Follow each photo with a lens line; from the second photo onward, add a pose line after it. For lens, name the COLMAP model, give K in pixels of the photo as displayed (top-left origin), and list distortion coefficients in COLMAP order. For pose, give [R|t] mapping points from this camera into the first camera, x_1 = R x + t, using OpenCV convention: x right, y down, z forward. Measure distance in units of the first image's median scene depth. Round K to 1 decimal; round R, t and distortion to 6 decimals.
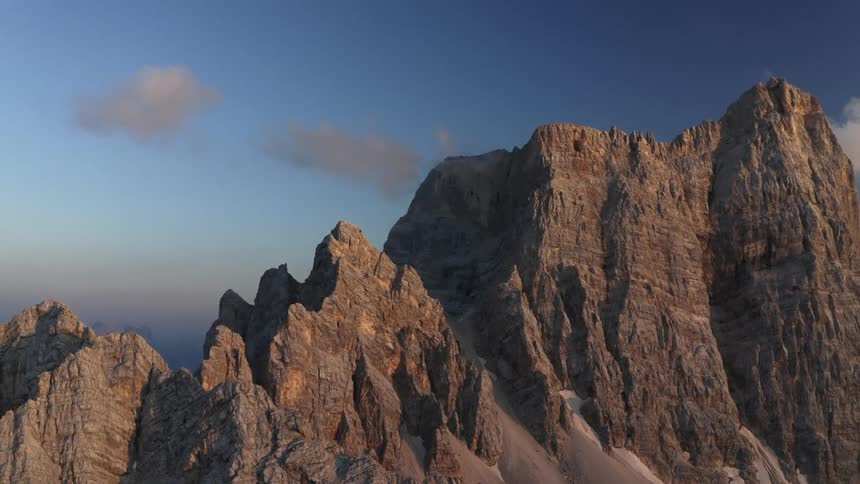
lens RADIAL K [[701.1, 0, 429.2], [0, 701.1, 240.3], [0, 0, 1]] dist [-0.179897, 0.016369]
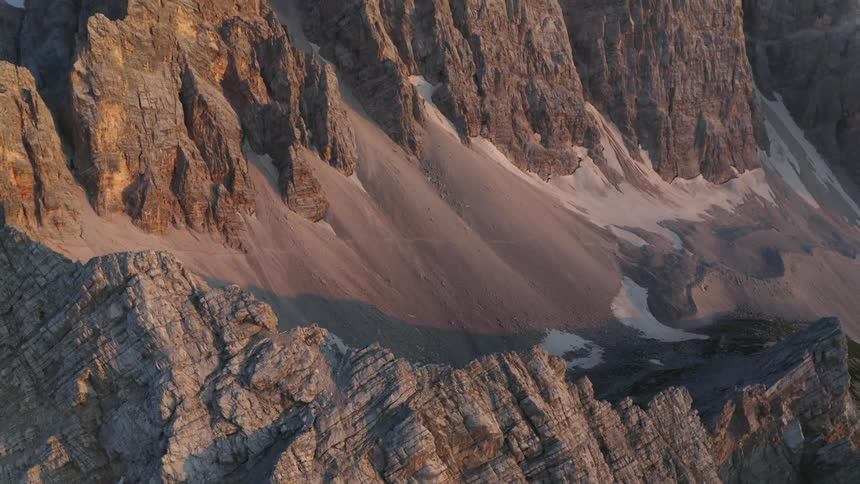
lens RADIAL K [[701.1, 0, 433.9], [0, 701.1, 246.3], [0, 0, 1]] dist [-0.179897, 0.016369]
pose [[0.945236, -0.148511, 0.290643, -0.068025], [-0.013878, 0.871392, 0.490391, -0.029008], [-0.326093, -0.467568, 0.821610, 0.152672]]
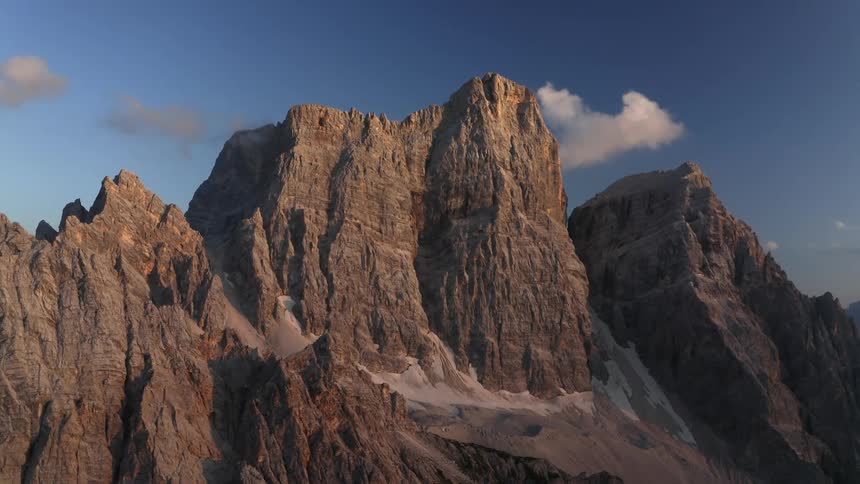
lens RADIAL K [[701.1, 0, 431.8], [0, 701.1, 239.8], [0, 0, 1]] dist [-0.179897, 0.016369]
pose [[0.984258, 0.014356, 0.176152, 0.237088], [-0.016345, 0.999818, 0.009844, 0.086461], [-0.175978, -0.012568, 0.984314, -0.402907]]
